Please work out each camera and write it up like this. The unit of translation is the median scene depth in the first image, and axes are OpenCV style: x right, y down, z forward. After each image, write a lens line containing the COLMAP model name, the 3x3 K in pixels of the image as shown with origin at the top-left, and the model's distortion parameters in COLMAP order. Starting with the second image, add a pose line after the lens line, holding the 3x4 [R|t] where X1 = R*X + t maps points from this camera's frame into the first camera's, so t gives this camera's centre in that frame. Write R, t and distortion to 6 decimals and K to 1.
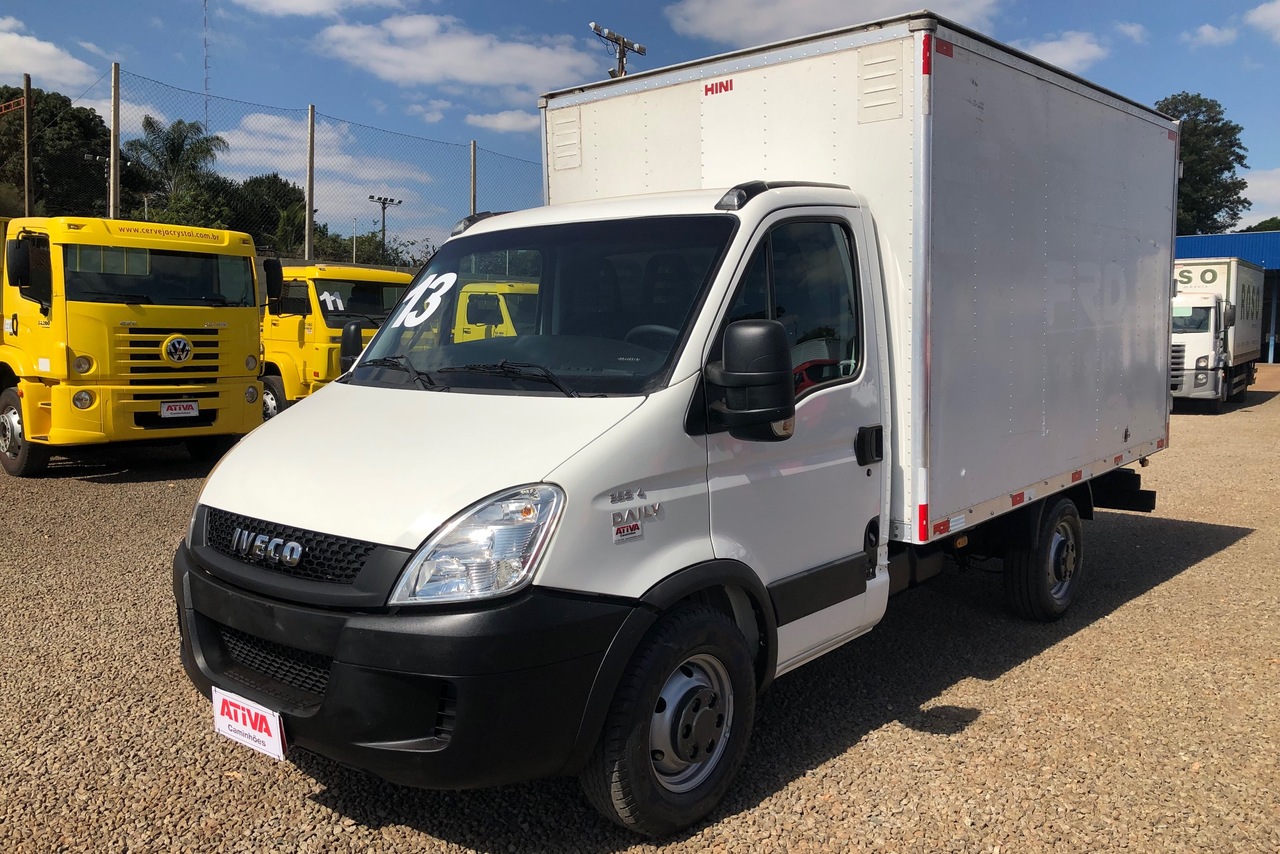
lens RADIAL K [[1035.7, 0, 642.5], [0, 1035.7, 424.6], [0, 0, 1]] dist [0.073620, -0.115050]
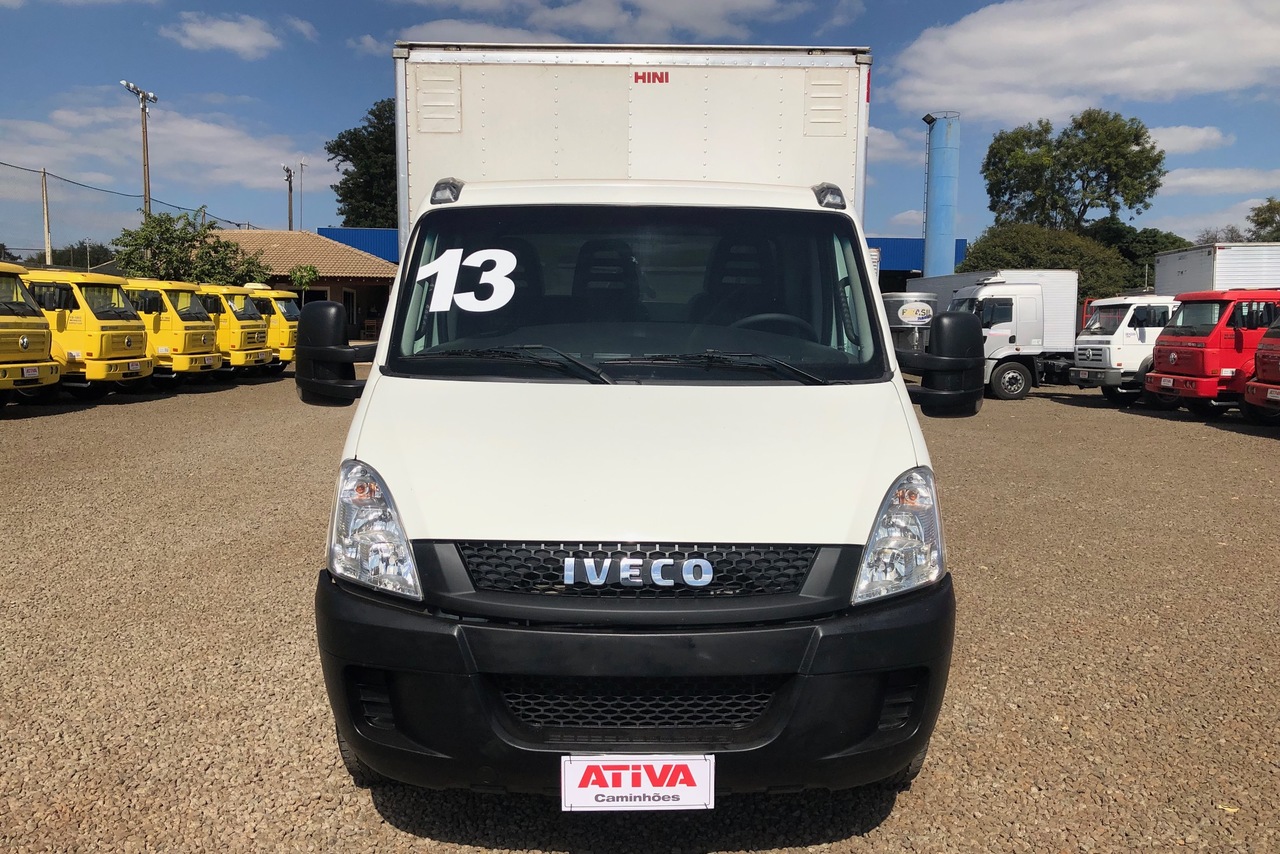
lens RADIAL K [[1035.7, 0, 642.5], [0, 1035.7, 424.6], [0, 0, 1]] dist [0.073620, -0.115050]
pose [[0.752486, -0.056373, 0.656191, -0.889305], [0.047627, 0.998379, 0.031154, -0.027757], [-0.656884, 0.007809, 0.753952, 0.356067]]
